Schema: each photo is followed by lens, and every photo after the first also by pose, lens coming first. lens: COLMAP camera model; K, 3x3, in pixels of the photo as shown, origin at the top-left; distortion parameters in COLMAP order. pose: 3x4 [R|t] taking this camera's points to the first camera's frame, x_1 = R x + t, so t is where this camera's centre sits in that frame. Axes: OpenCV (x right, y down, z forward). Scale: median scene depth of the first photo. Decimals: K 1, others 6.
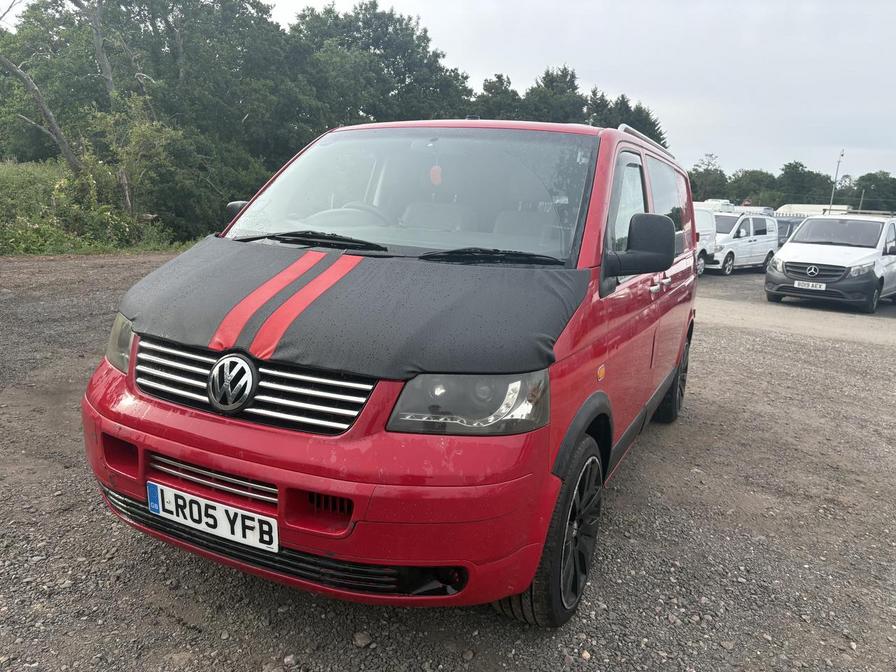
lens RADIAL K [[679.2, 0, 448.0], [0, 679.2, 336.0], [0, 0, 1]] dist [0.066843, -0.067780]
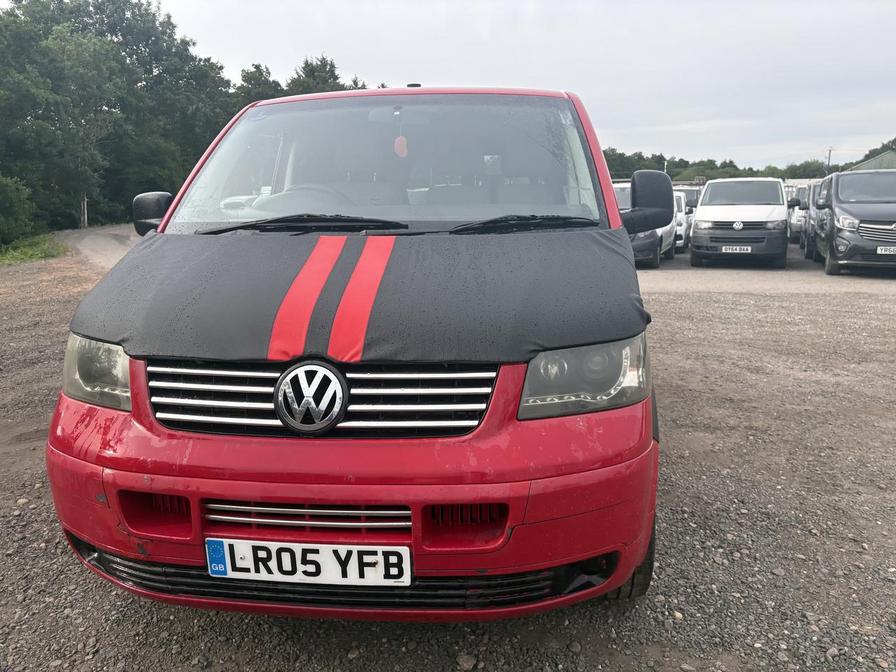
lens RADIAL K [[679.2, 0, 448.0], [0, 679.2, 336.0], [0, 0, 1]] dist [0.066843, -0.067780]
pose [[0.943401, -0.131363, 0.304531, -0.387135], [0.128070, 0.991285, 0.030859, -0.007564], [-0.305930, 0.009889, 0.952003, 0.165694]]
